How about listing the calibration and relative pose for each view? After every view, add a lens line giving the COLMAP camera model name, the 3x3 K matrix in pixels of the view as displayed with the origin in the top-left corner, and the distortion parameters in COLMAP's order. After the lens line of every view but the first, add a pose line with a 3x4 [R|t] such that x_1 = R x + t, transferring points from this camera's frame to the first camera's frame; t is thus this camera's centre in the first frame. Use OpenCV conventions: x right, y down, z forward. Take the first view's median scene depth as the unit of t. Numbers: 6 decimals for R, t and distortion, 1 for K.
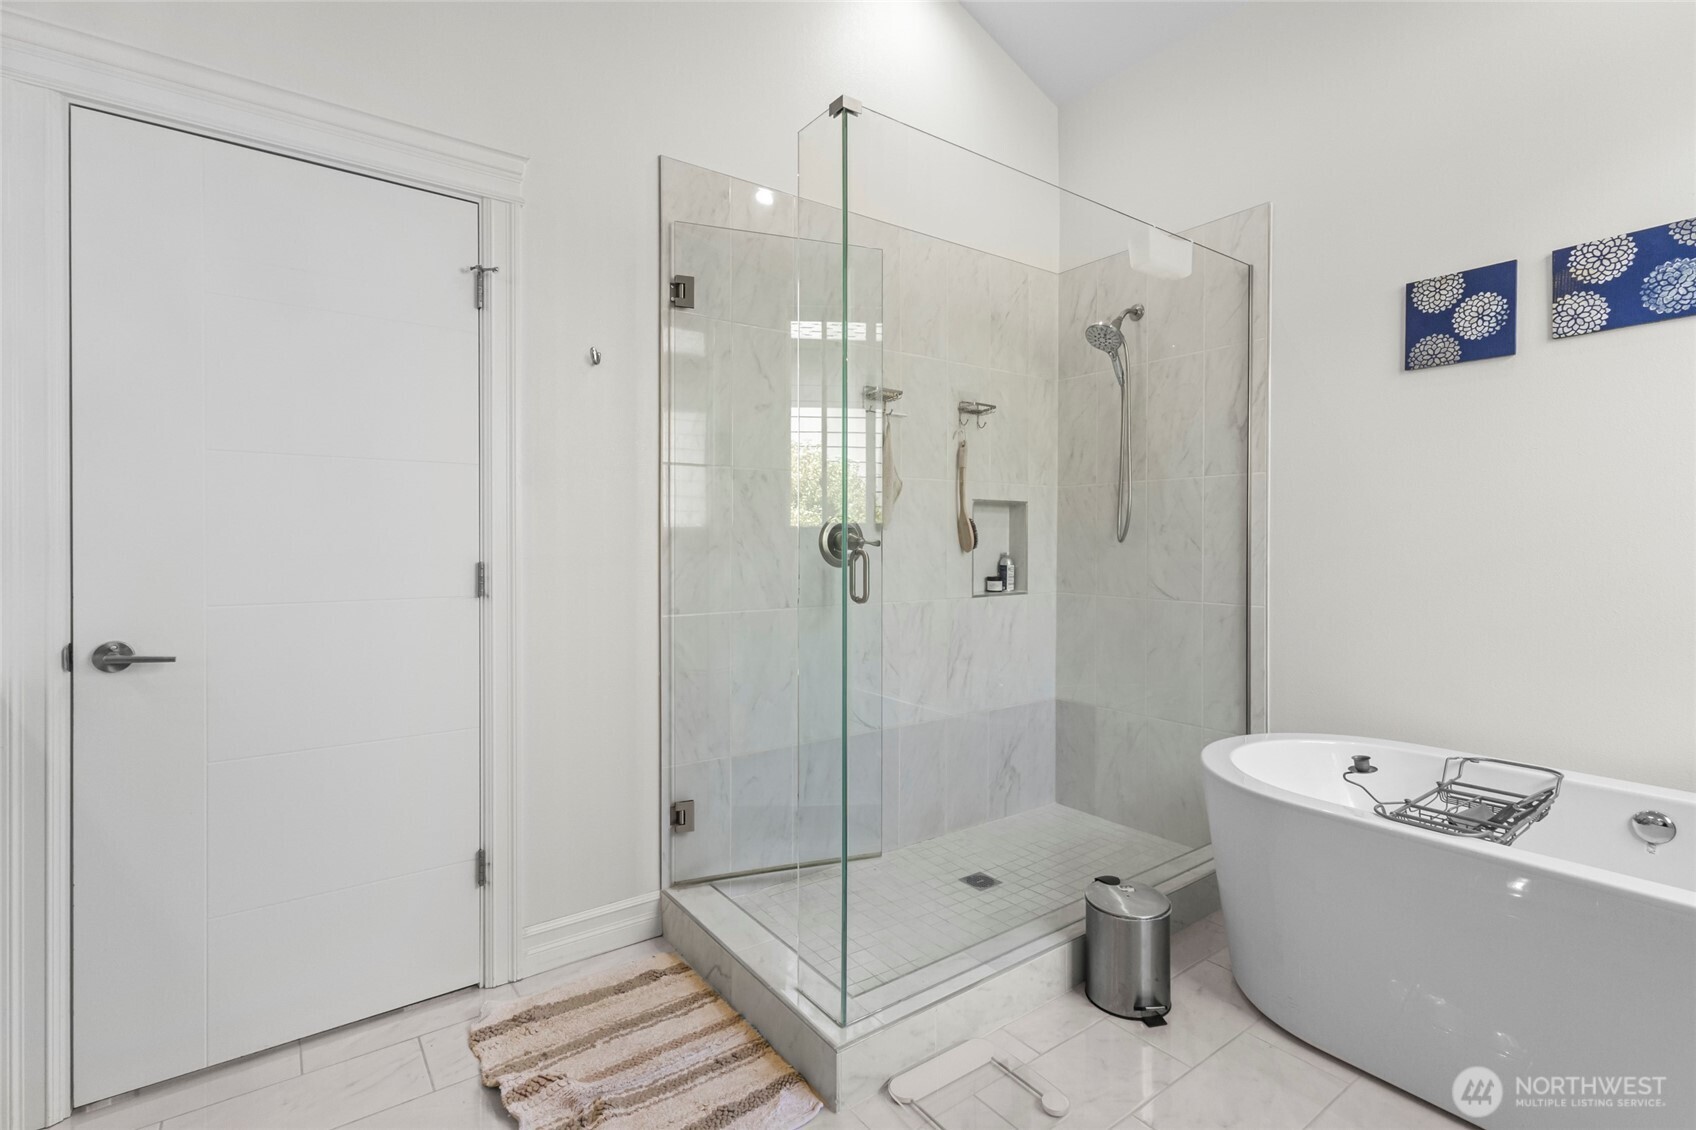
lens RADIAL K [[780.5, 0, 845.5], [0, 780.5, 551.4], [0, 0, 1]] dist [-0.001220, 0.001790]
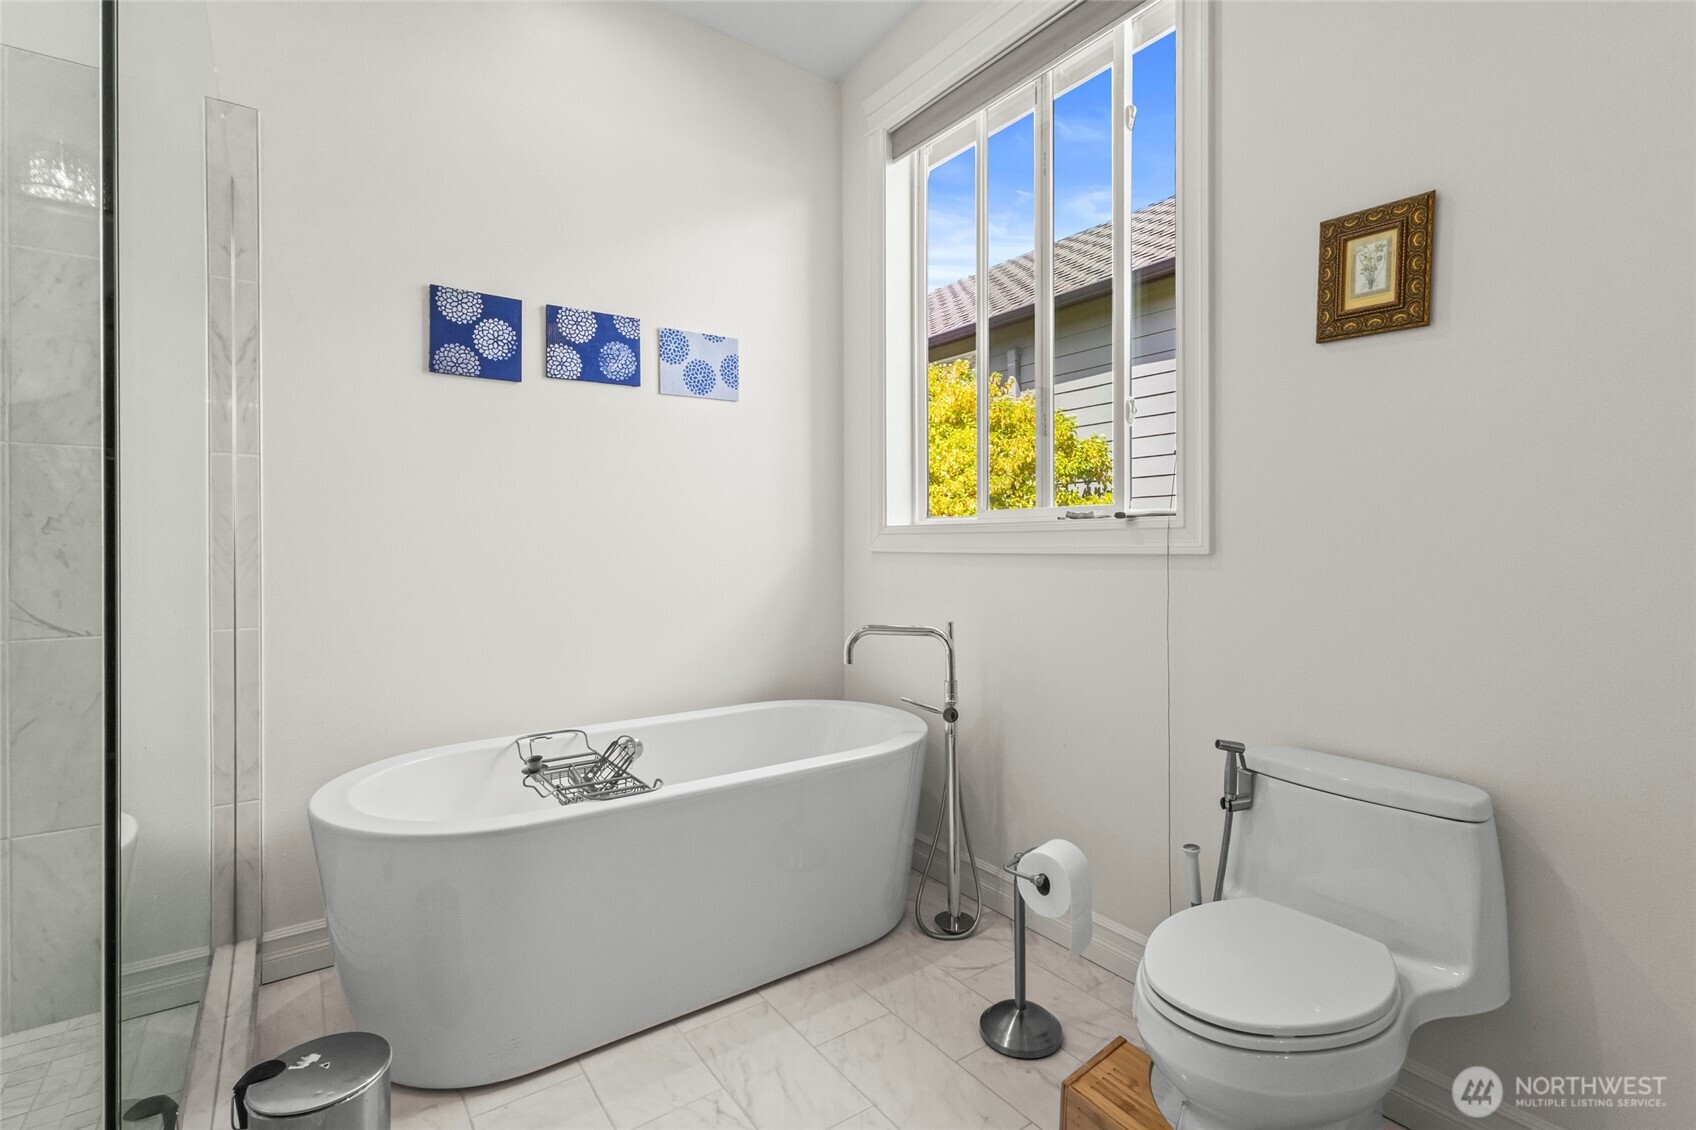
lens RADIAL K [[780.5, 0, 845.5], [0, 780.5, 551.4], [0, 0, 1]] dist [-0.001220, 0.001790]
pose [[0.015612, -0.011635, 0.999810, -0.287166], [0.014076, 0.999836, 0.011416, -0.008057], [-0.999779, 0.013895, 0.015773, 0.496700]]
